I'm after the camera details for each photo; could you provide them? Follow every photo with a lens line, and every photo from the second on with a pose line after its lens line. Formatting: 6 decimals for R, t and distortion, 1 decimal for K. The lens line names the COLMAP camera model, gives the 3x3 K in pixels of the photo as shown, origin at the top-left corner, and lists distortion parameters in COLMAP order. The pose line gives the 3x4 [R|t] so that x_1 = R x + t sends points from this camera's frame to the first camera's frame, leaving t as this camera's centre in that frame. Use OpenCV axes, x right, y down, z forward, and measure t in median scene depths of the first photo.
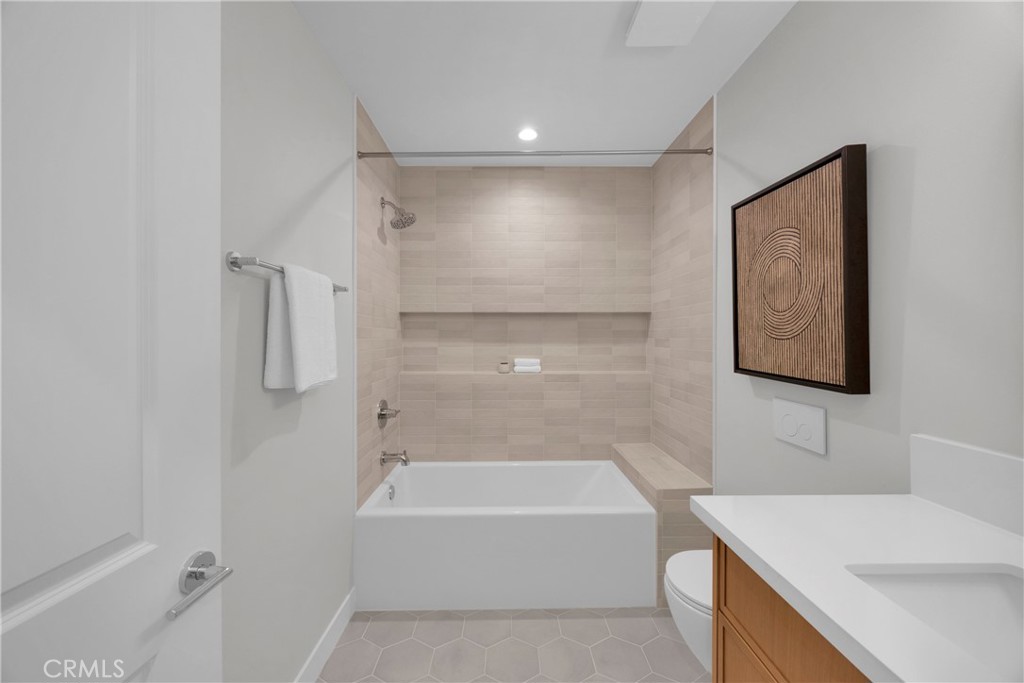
lens RADIAL K [[390.2, 0, 508.1], [0, 390.2, 339.2], [0, 0, 1]] dist [-0.000161, 0.000257]
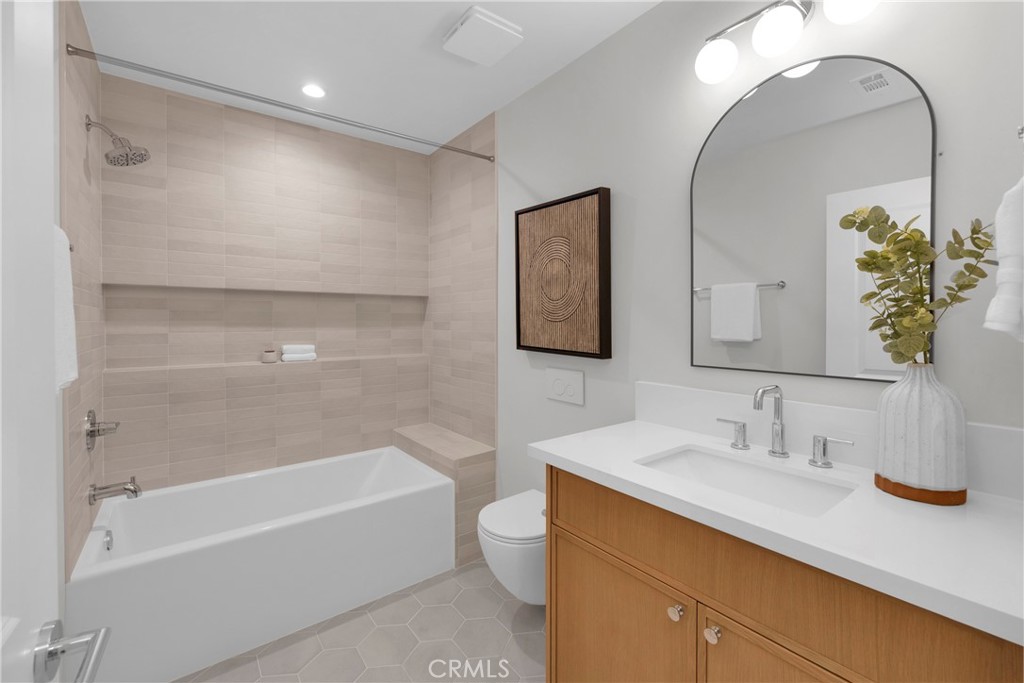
lens RADIAL K [[412.2, 0, 509.3], [0, 412.2, 325.1], [0, 0, 1]] dist [-0.000189, -0.007414]
pose [[0.809797, -0.004152, 0.586695, -0.140841], [0.001853, 0.999988, 0.004518, 0.003273], [-0.586707, -0.002572, 0.809795, -0.016087]]
